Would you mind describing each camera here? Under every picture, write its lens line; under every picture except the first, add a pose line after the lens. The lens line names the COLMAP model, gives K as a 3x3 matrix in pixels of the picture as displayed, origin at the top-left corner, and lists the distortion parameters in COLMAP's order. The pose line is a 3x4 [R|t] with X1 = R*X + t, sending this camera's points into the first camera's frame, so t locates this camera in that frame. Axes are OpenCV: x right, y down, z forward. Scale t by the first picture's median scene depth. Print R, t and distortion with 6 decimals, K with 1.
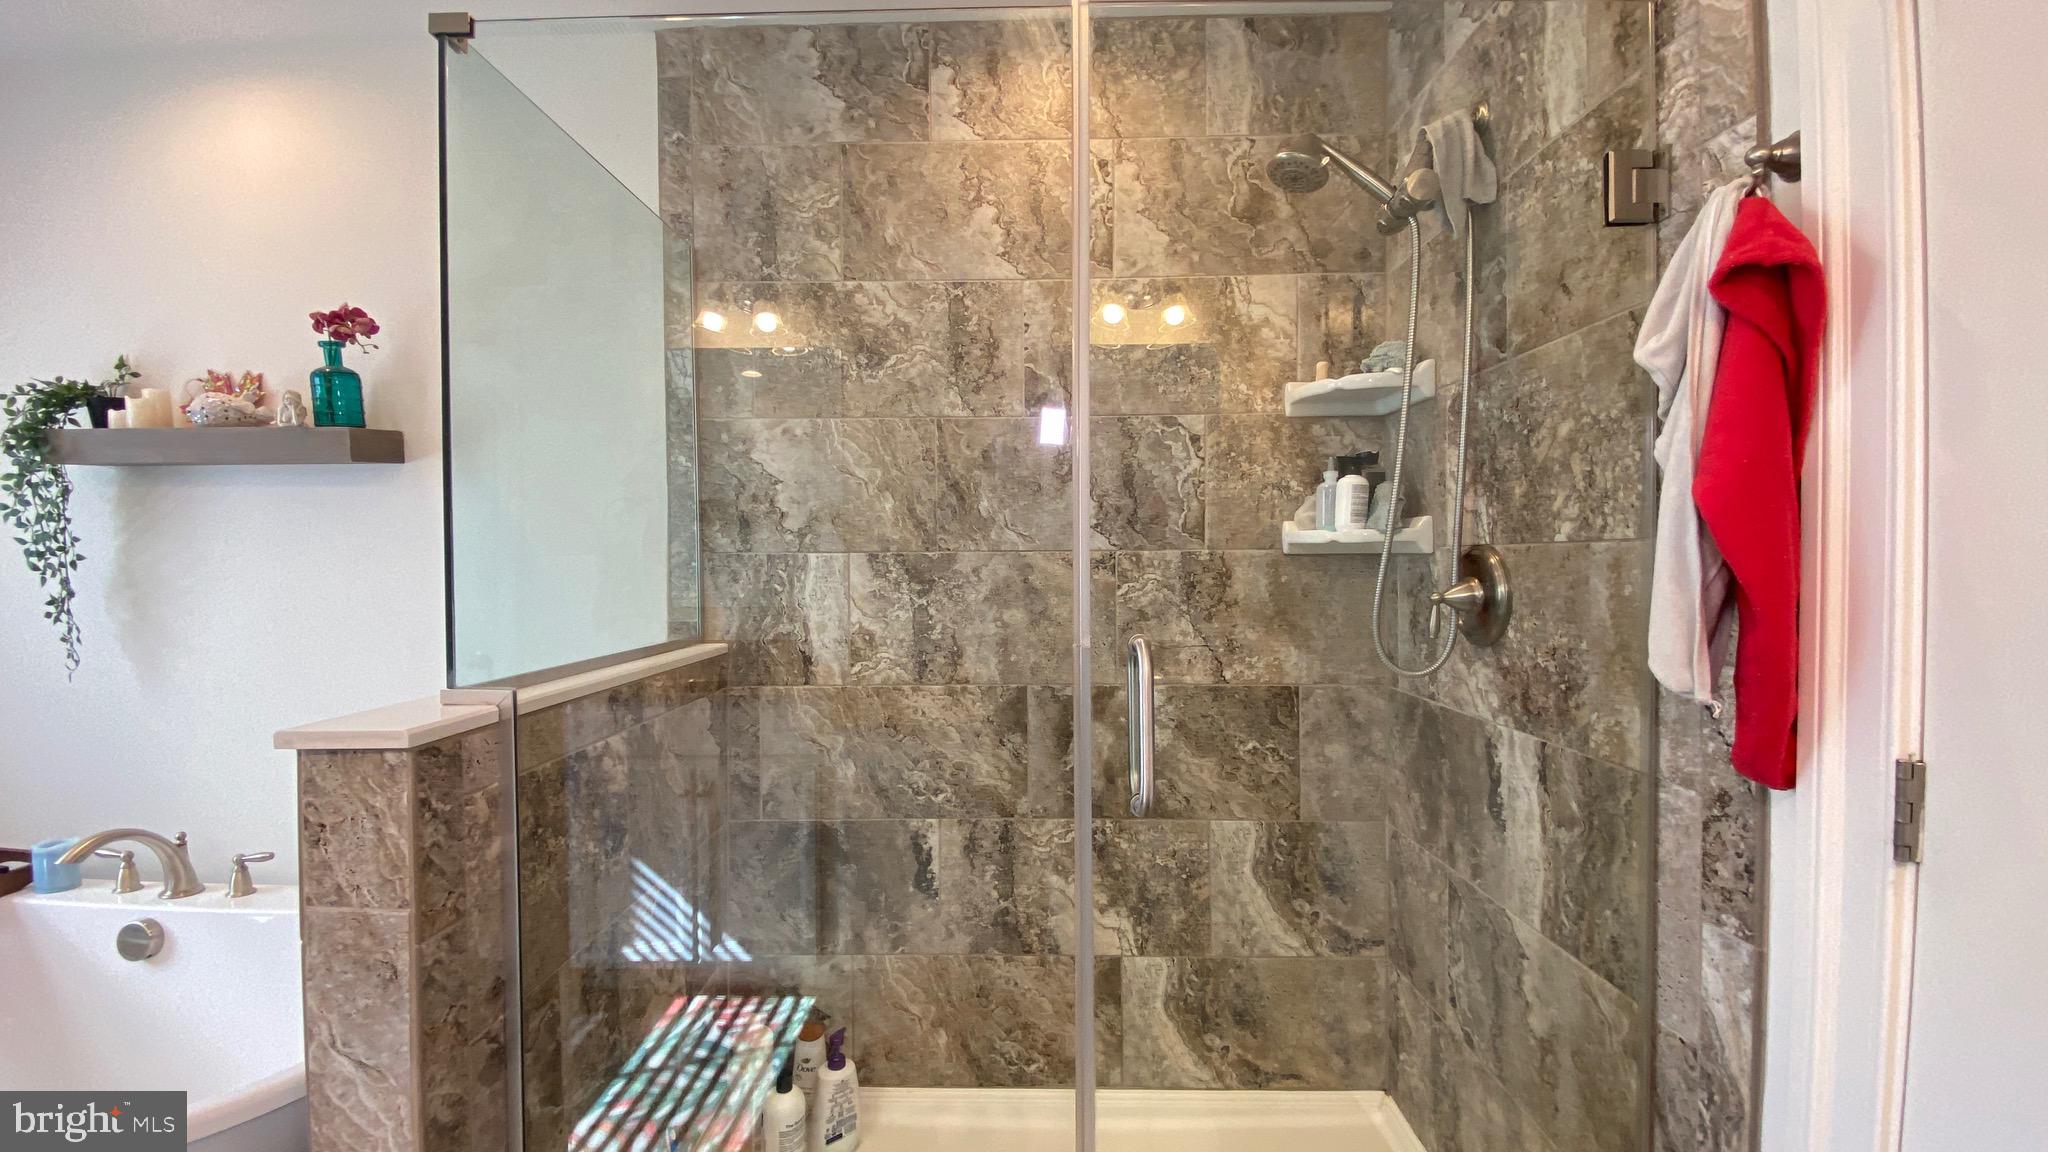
lens RADIAL K [[811.4, 0, 1020.9], [0, 811.4, 580.7], [0, 0, 1]] dist [0.038596, -0.028338]
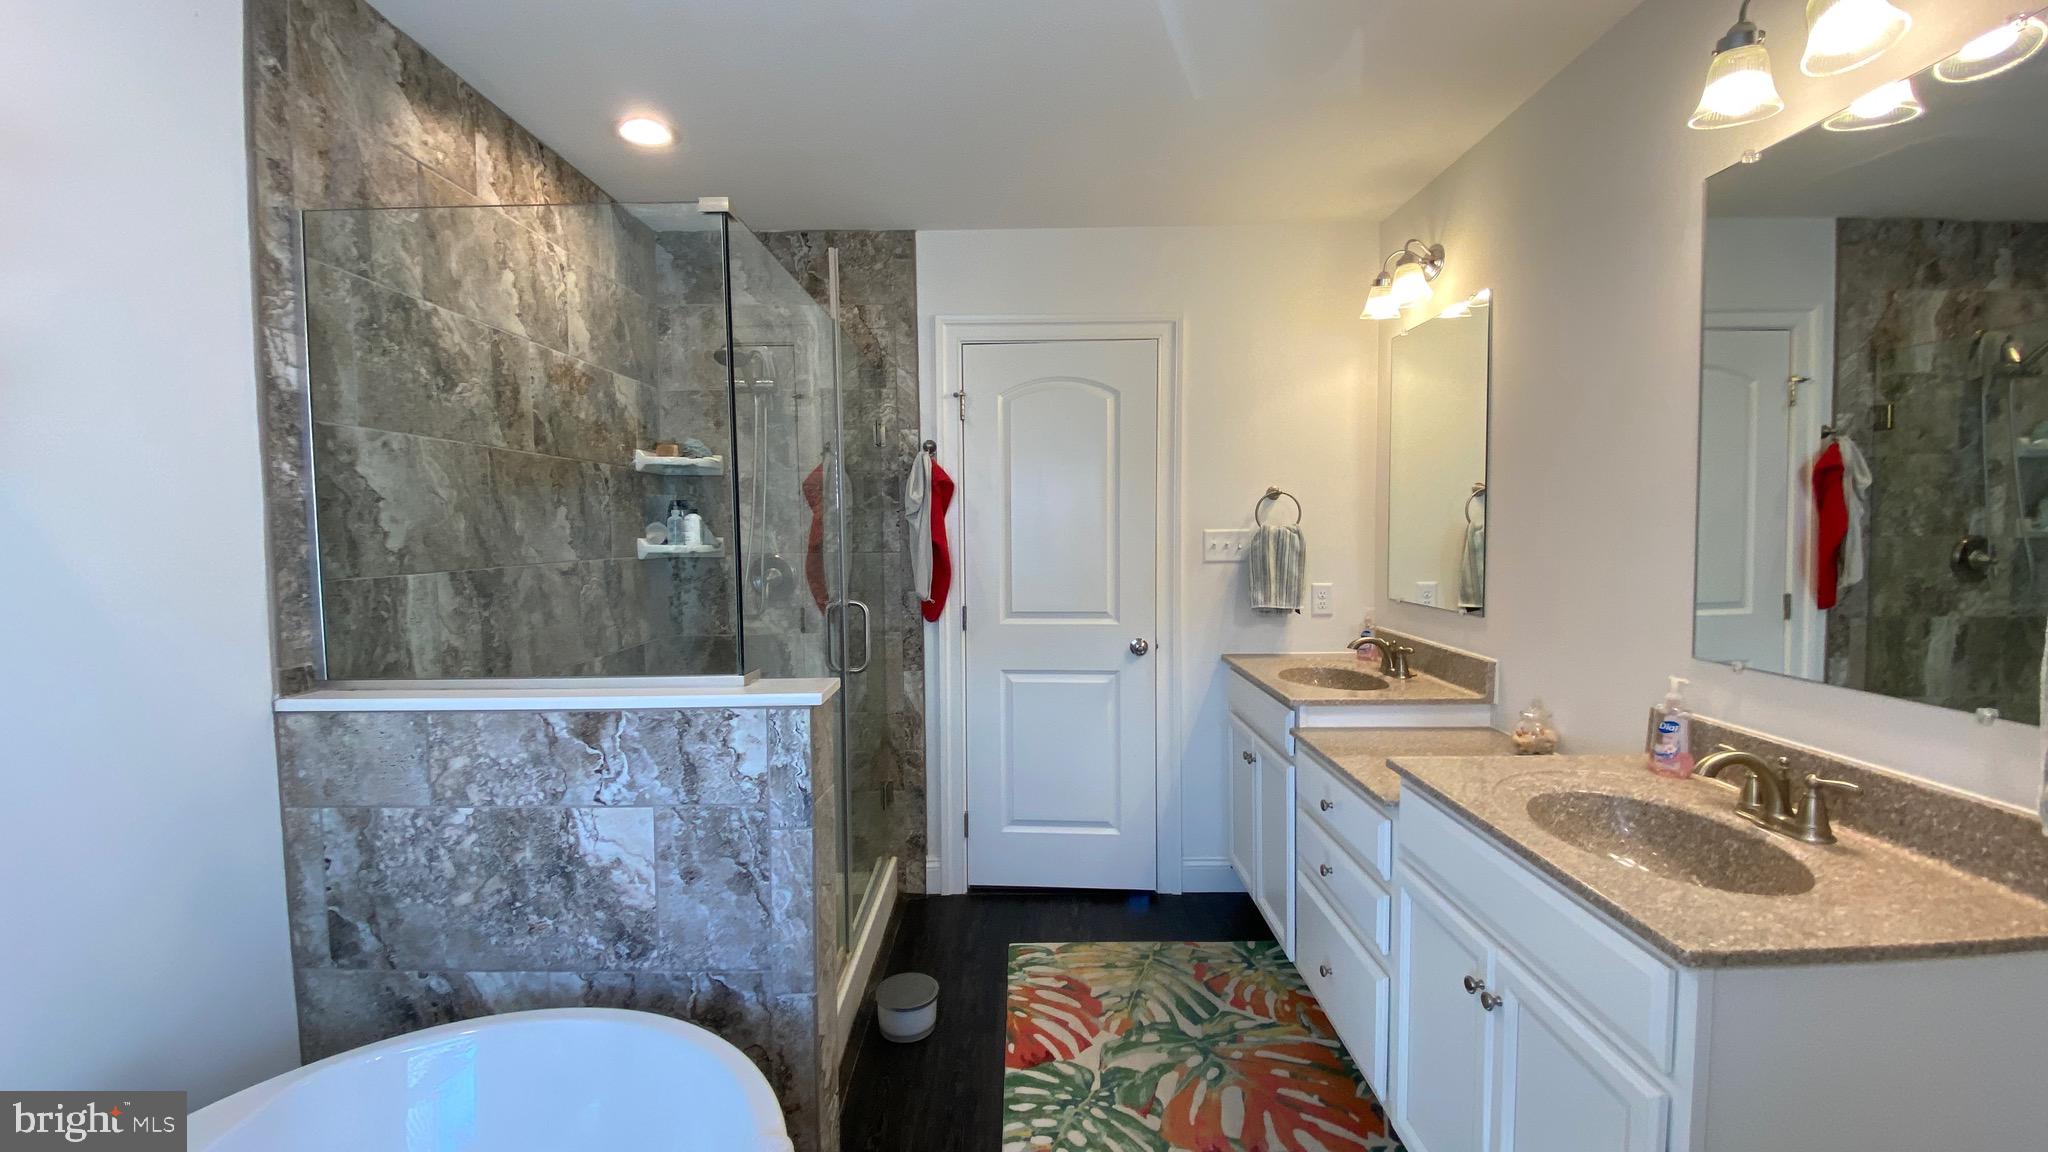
lens RADIAL K [[816.7, 0, 1023.1], [0, 816.7, 569.9], [0, 0, 1]] dist [-0.000988, 0.000039]
pose [[-0.015869, -0.046351, 0.998799, -1.232399], [0.033373, 0.998344, 0.046860, -0.060833], [-0.999317, 0.034076, -0.014295, 0.294989]]
